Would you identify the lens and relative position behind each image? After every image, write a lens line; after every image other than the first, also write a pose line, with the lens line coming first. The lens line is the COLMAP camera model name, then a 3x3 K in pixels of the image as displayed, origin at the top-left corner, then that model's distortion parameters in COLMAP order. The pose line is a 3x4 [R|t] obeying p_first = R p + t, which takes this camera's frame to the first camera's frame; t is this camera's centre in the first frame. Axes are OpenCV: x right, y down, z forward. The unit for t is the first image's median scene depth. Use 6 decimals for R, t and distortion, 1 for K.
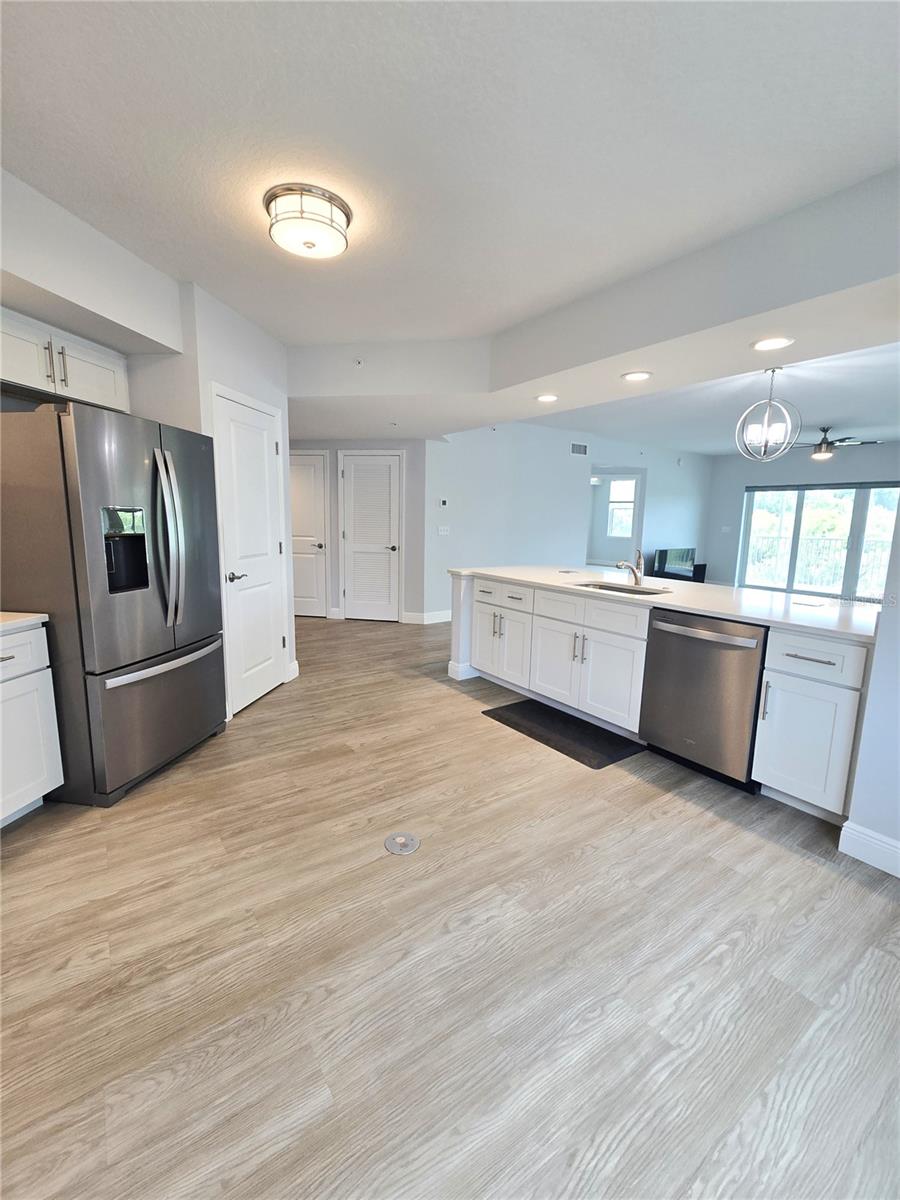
lens RADIAL K [[508.6, 0, 448.9], [0, 508.6, 601.6], [0, 0, 1]] dist [-0.008002, -0.000118]
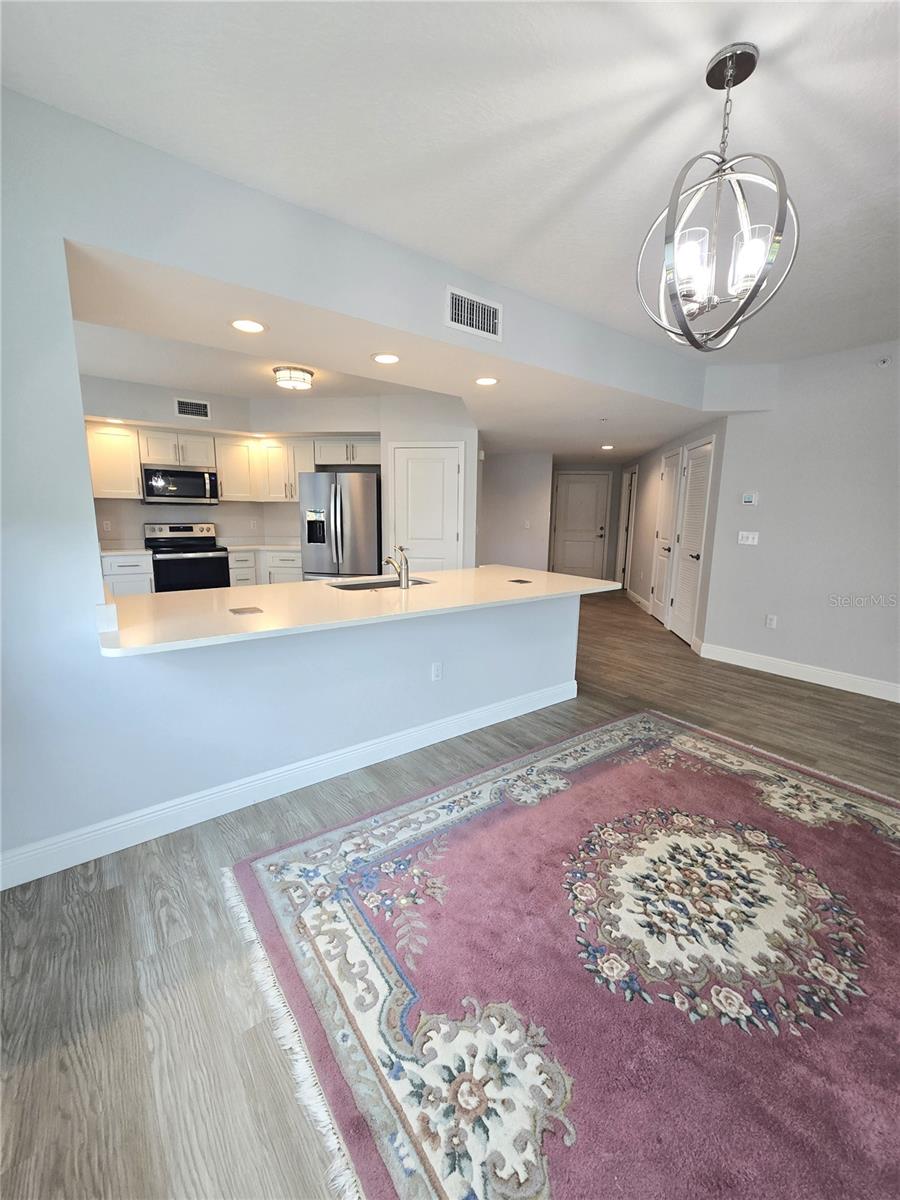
lens RADIAL K [[493.8, 0, 449.0], [0, 493.8, 596.7], [0, 0, 1]] dist [0.000085, 0.000129]
pose [[0.036910, 0.153580, -0.987447, 1.013689], [-0.178807, 0.973189, 0.144679, -0.129050], [0.983192, 0.171223, 0.063382, 0.852220]]
